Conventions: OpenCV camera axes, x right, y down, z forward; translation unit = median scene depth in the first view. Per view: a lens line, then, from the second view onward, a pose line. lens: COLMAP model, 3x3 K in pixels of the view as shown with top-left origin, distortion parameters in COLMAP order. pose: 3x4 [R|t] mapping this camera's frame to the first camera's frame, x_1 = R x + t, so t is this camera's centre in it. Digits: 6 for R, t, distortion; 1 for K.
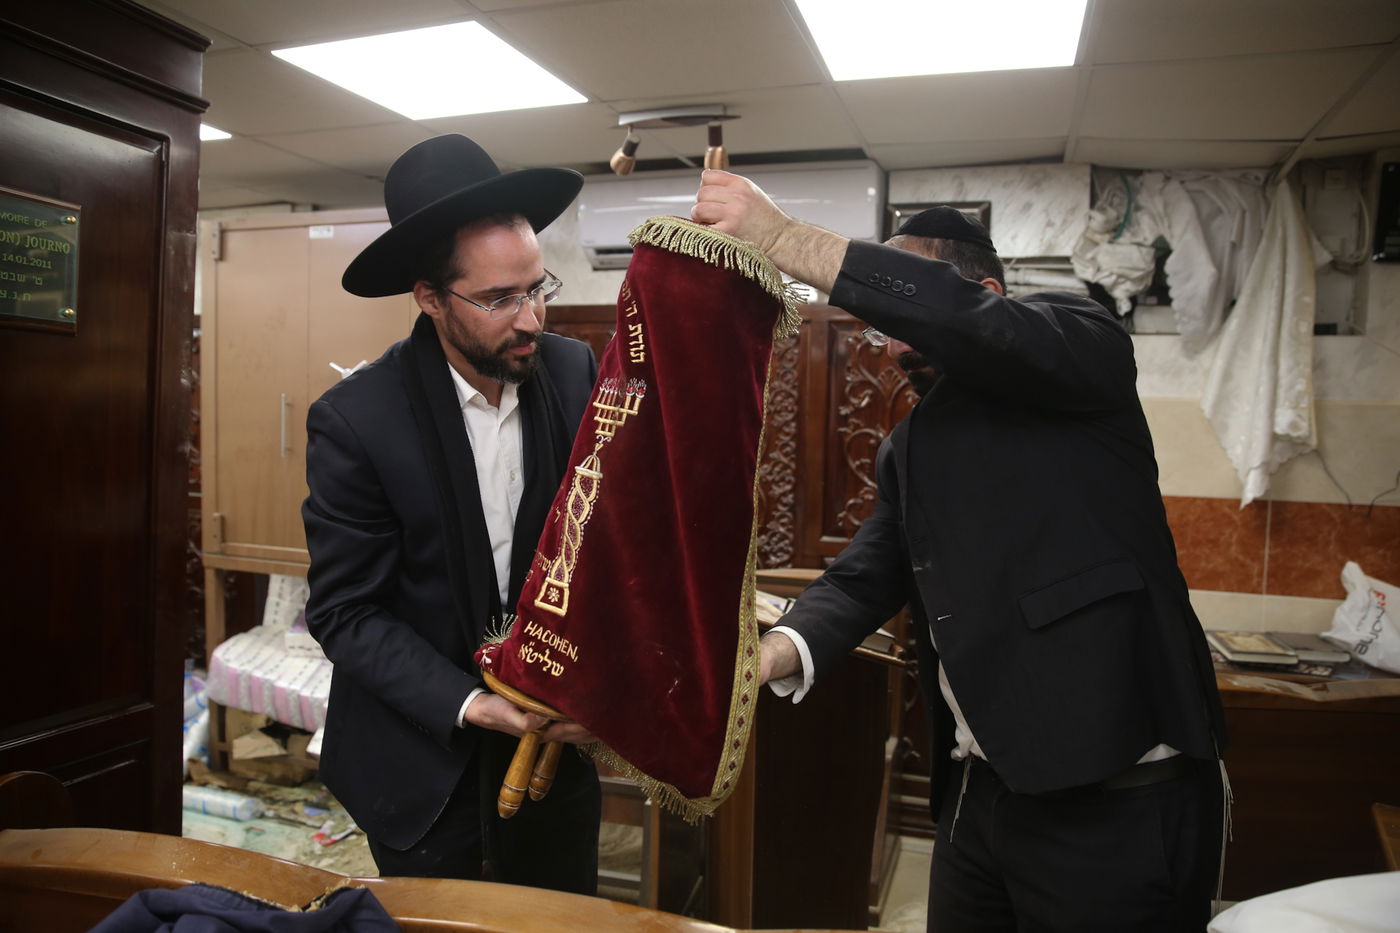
lens RADIAL K [[937.6, 0, 699.2], [0, 937.6, 461.1], [0, 0, 1]] dist [-0.104098, 0.070600]
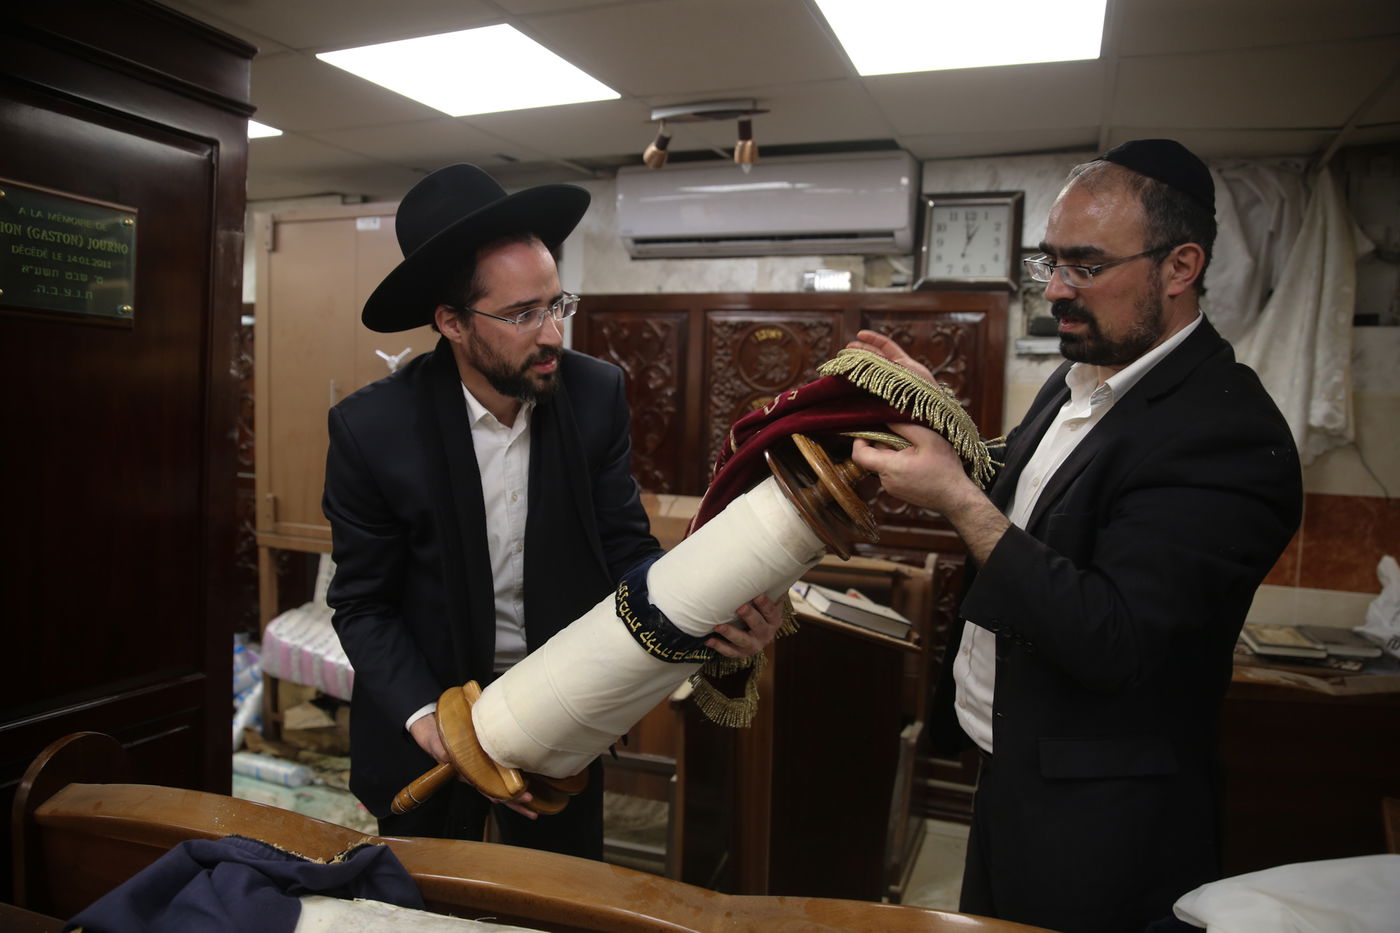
lens RADIAL K [[937.6, 0, 699.9], [0, 937.6, 460.5], [0, 0, 1]] dist [-0.104098, 0.070600]
pose [[0.998477, 0.008565, -0.054495, 0.022255], [-0.007573, 0.999802, 0.018381, -0.004988], [0.054642, -0.017941, 0.998345, -0.021588]]
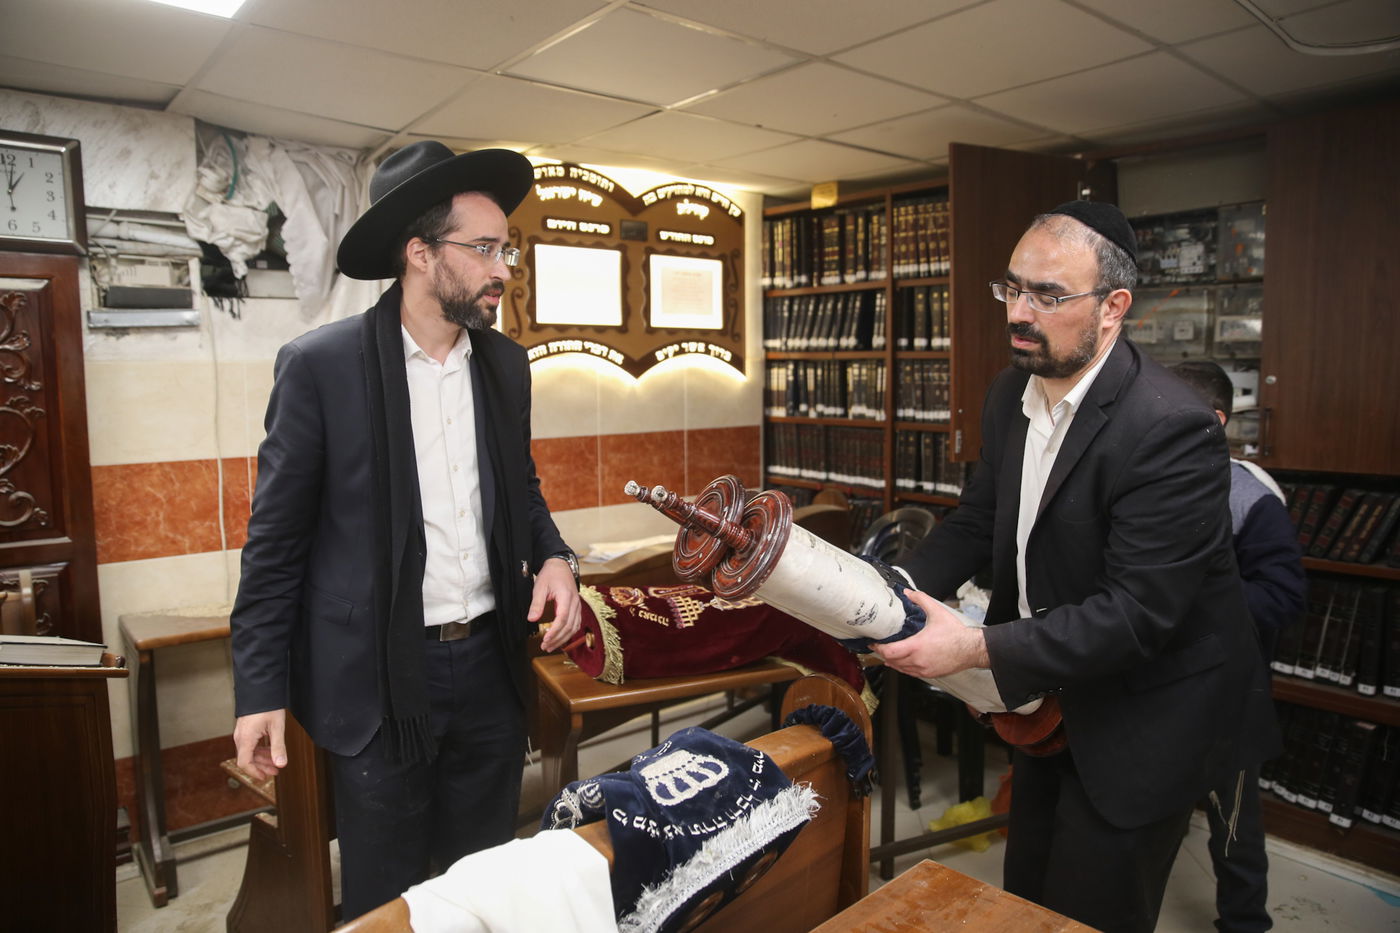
lens RADIAL K [[941.6, 0, 694.0], [0, 941.6, 462.0], [0, 0, 1]] dist [-0.081623, 0.055608]
pose [[0.536200, -0.111655, 0.836674, -0.136416], [0.067641, 0.993709, 0.089262, -0.016631], [-0.841377, 0.008731, 0.540379, 0.043514]]
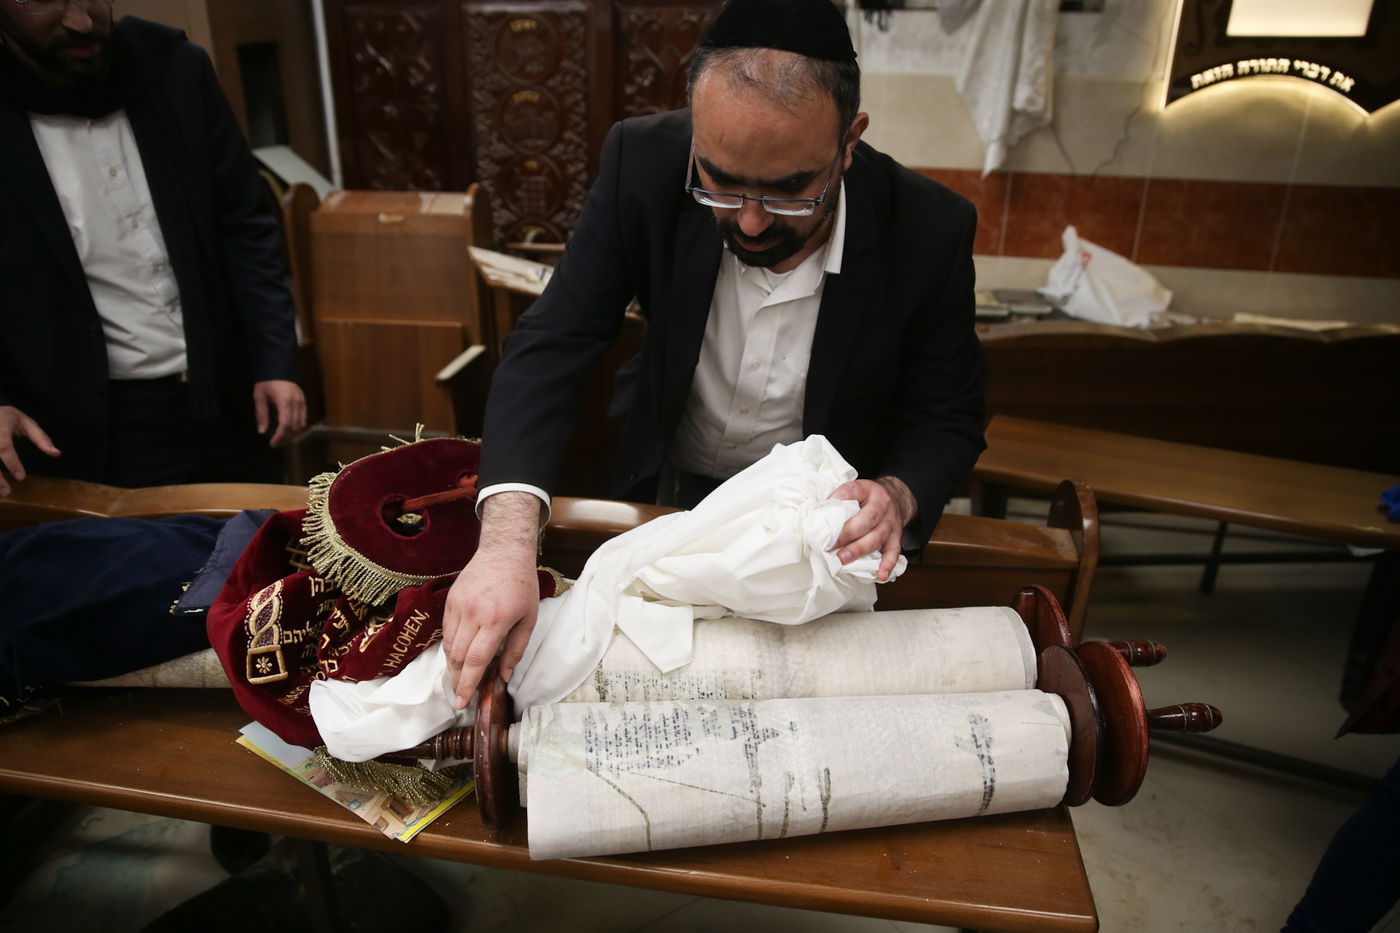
lens RADIAL K [[937.6, 0, 695.6], [0, 937.6, 455.6], [0, 0, 1]] dist [-0.104098, 0.070600]
pose [[0.993747, -0.054923, 0.097210, 0.112280], [0.020091, 0.944398, 0.328189, -0.004954], [-0.109830, -0.324184, 0.939597, -0.121811]]
